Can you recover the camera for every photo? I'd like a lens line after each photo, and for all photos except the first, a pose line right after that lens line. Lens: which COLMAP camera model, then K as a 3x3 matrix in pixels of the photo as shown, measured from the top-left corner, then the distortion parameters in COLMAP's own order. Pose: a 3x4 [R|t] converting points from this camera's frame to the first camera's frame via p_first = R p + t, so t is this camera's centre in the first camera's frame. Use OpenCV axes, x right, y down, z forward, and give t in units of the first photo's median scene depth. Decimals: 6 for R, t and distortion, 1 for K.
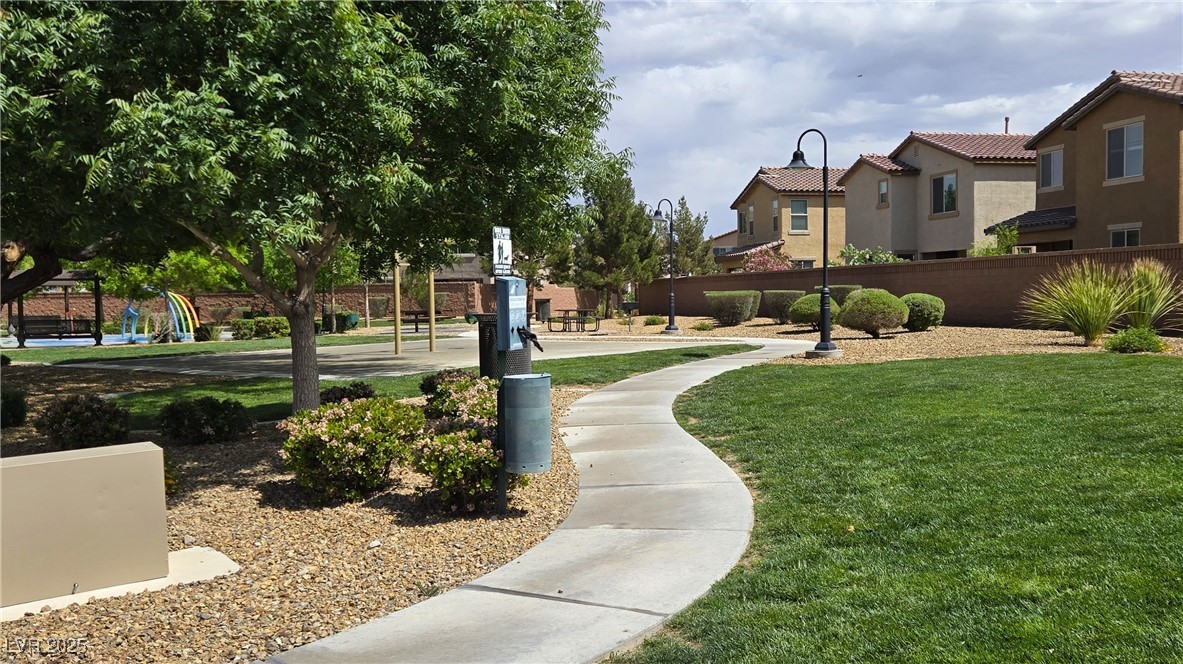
lens RADIAL K [[1153.5, 0, 591.5], [0, 1153.5, 332.0], [0, 0, 1]] dist [0.011559, 0.022586]
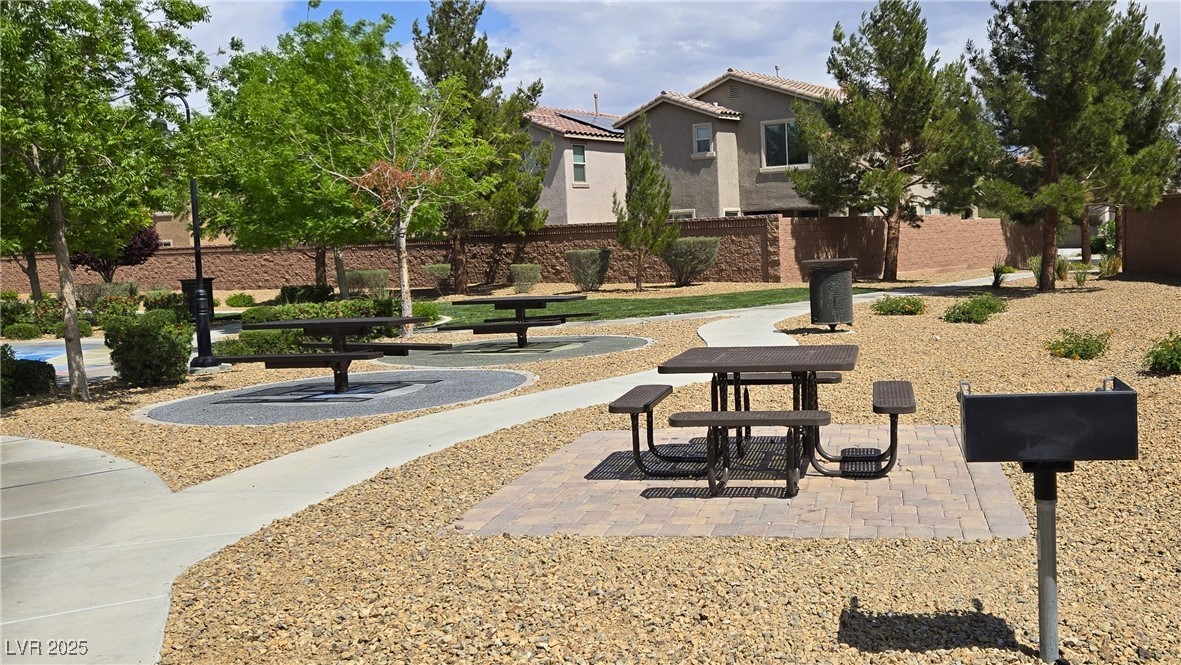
lens RADIAL K [[1325.8, 0, 590.0], [0, 1325.8, 355.5], [0, 0, 1]] dist [0.007862, -0.210738]
pose [[0.942569, 0.008244, -0.333910, 0.015529], [0.012704, 0.998087, 0.060503, -0.018085], [0.333770, -0.061270, 0.940661, 0.424072]]
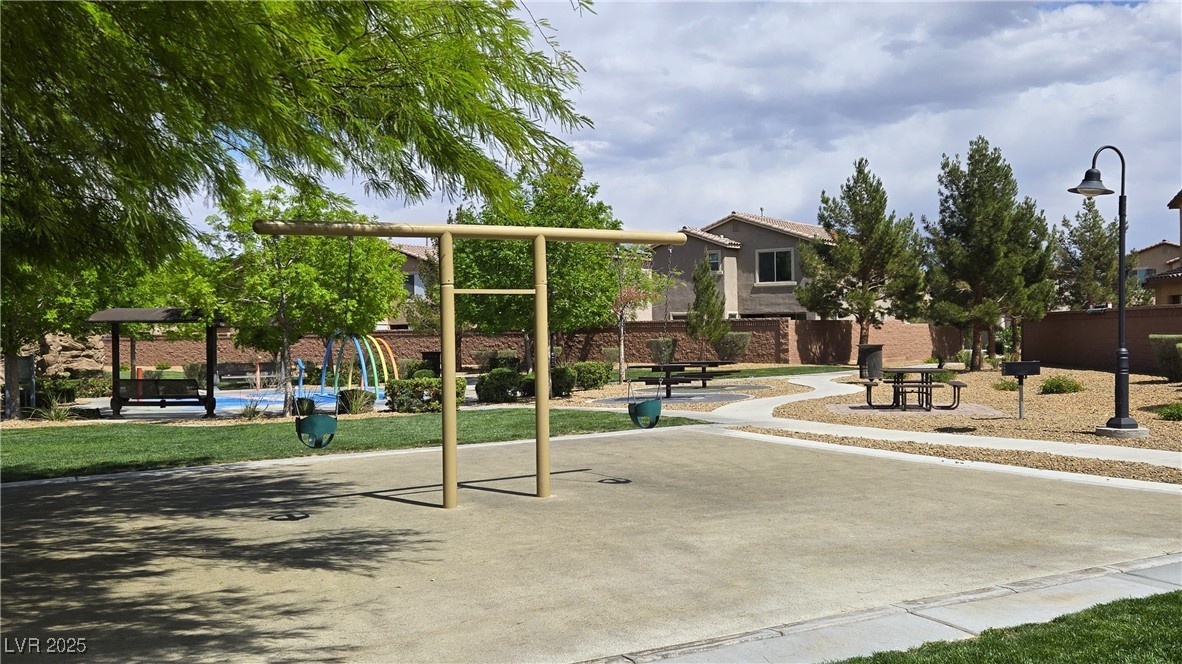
lens RADIAL K [[1152.5, 0, 591.0], [0, 1152.5, 332.0], [0, 0, 1]] dist [0.011559, 0.022586]
pose [[0.953107, -0.002171, -0.302627, 0.003732], [-0.006512, 0.999596, -0.027678, -0.012715], [0.302565, 0.028350, 0.952707, 0.247078]]
